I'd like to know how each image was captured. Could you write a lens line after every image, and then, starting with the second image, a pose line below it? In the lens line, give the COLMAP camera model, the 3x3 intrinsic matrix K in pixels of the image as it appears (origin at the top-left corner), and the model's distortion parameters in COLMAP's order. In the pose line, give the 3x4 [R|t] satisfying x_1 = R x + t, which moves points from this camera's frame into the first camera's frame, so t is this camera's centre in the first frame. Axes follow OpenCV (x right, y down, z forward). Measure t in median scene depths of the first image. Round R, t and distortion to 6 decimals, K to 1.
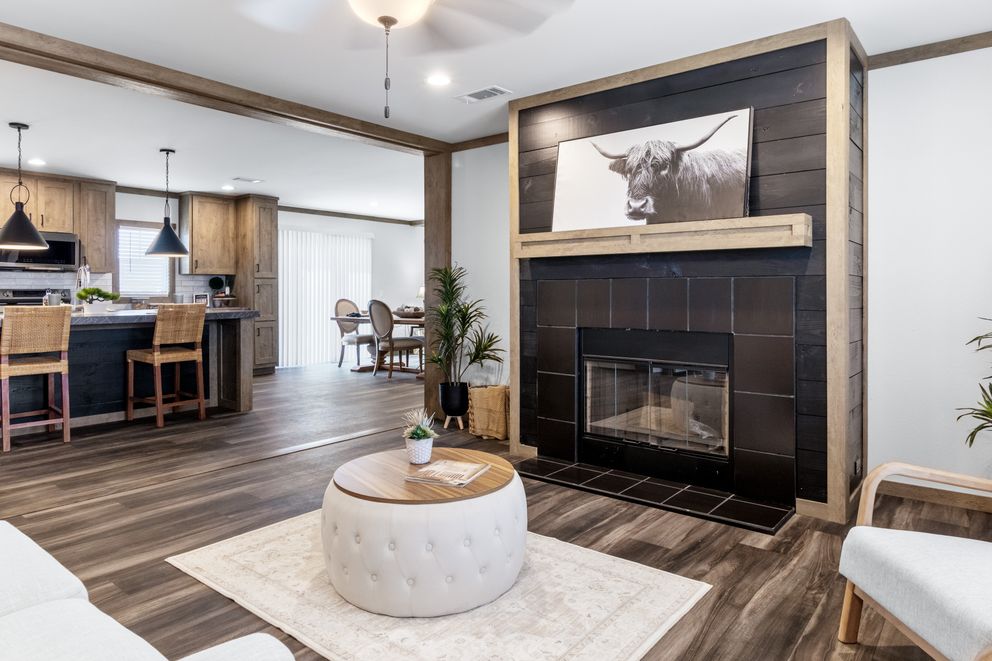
lens RADIAL K [[614.5, 0, 491.5], [0, 614.5, 296.1], [0, 0, 1]] dist [-0.000229, -0.001147]
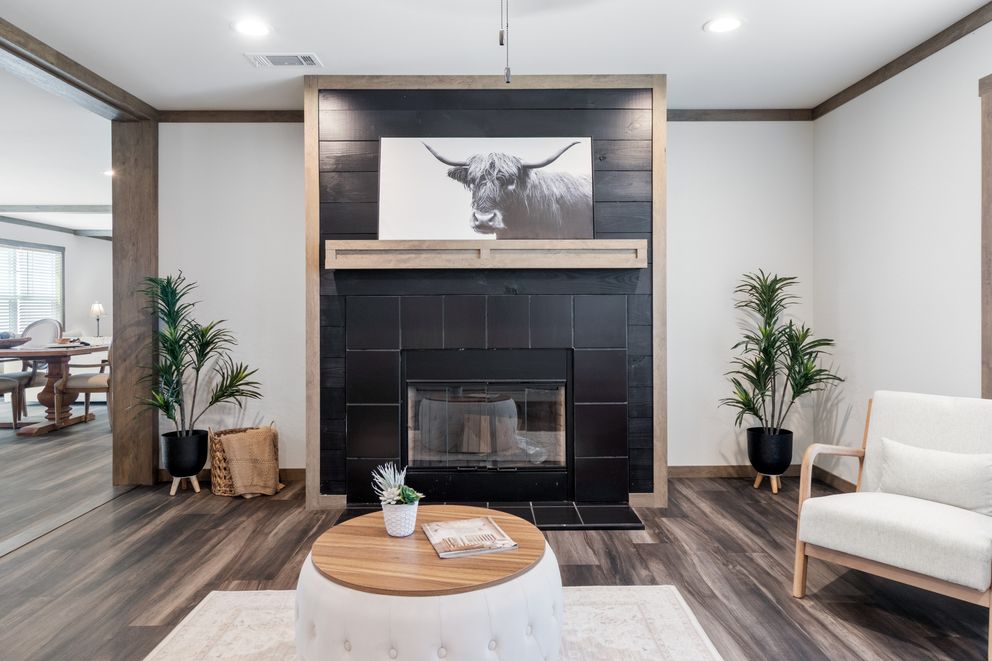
lens RADIAL K [[645.3, 0, 490.4], [0, 645.3, 311.8], [0, 0, 1]] dist [0.001177, -0.001879]
pose [[0.770064, -0.004788, 0.637949, -0.397304], [0.006896, 0.999976, -0.000819, -0.002261], [-0.637929, 0.005030, 0.770079, 0.227687]]
